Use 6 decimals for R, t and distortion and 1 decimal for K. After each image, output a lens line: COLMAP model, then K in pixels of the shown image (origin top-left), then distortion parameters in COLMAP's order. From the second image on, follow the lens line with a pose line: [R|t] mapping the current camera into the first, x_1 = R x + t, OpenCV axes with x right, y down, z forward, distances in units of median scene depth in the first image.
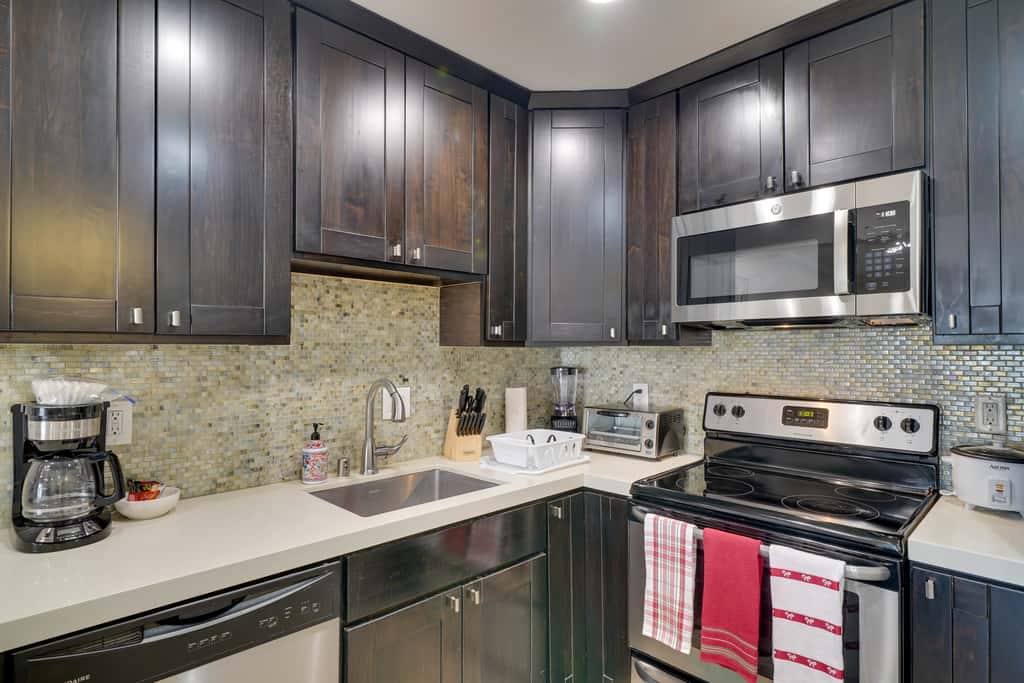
lens RADIAL K [[550.9, 0, 507.6], [0, 550.9, 341.2], [0, 0, 1]] dist [-0.000686, 0.000608]
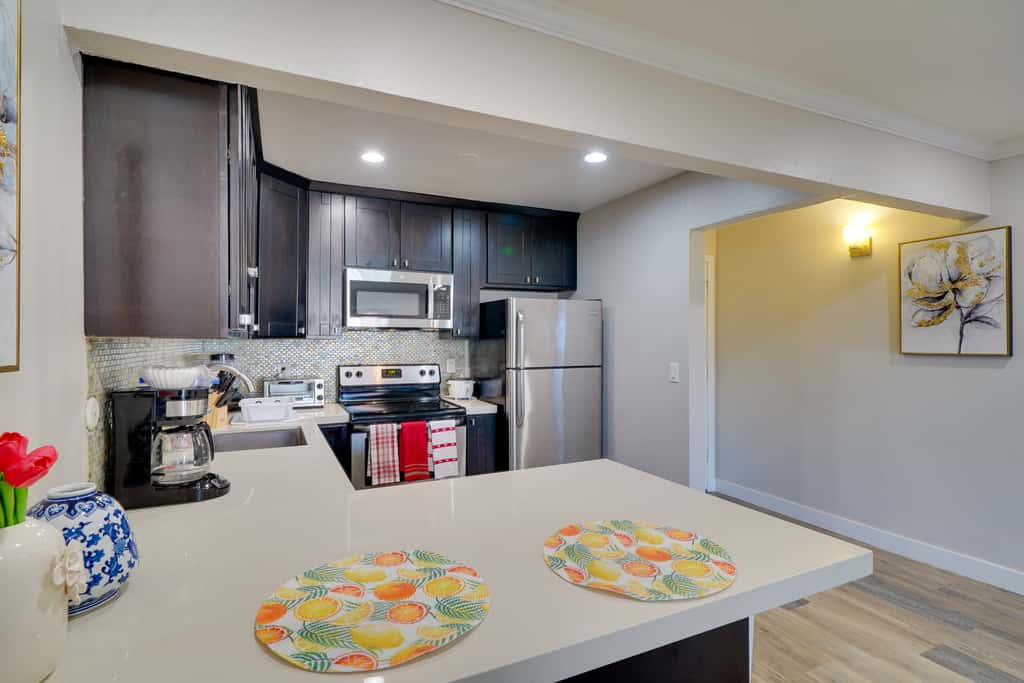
lens RADIAL K [[495.8, 0, 502.6], [0, 495.8, 341.5], [0, 0, 1]] dist [0.003953, 0.000145]
pose [[0.325867, -0.000221, 0.945416, -1.280451], [-0.019280, 0.999790, 0.006879, -0.006543], [-0.945219, -0.020469, 0.325794, -0.013946]]
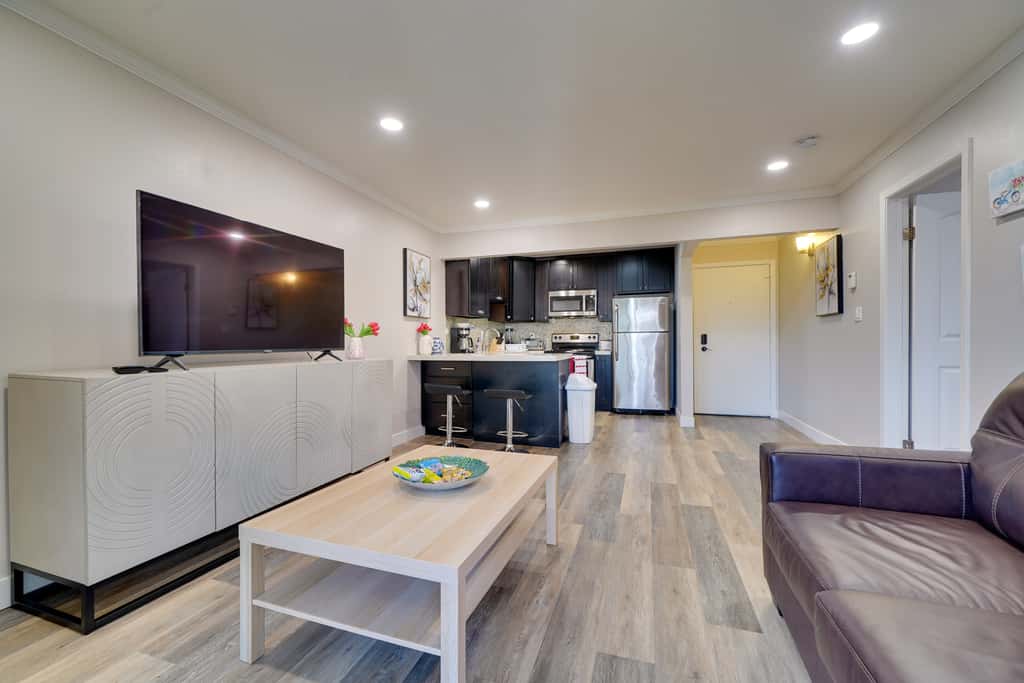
lens RADIAL K [[420.9, 0, 479.7], [0, 420.9, 341.6], [0, 0, 1]] dist [-0.002283, -0.000408]
pose [[0.919028, 0.001542, 0.394190, -1.802364], [-0.008497, 0.999838, 0.015898, 0.141012], [-0.394101, -0.017960, 0.918892, -2.192276]]
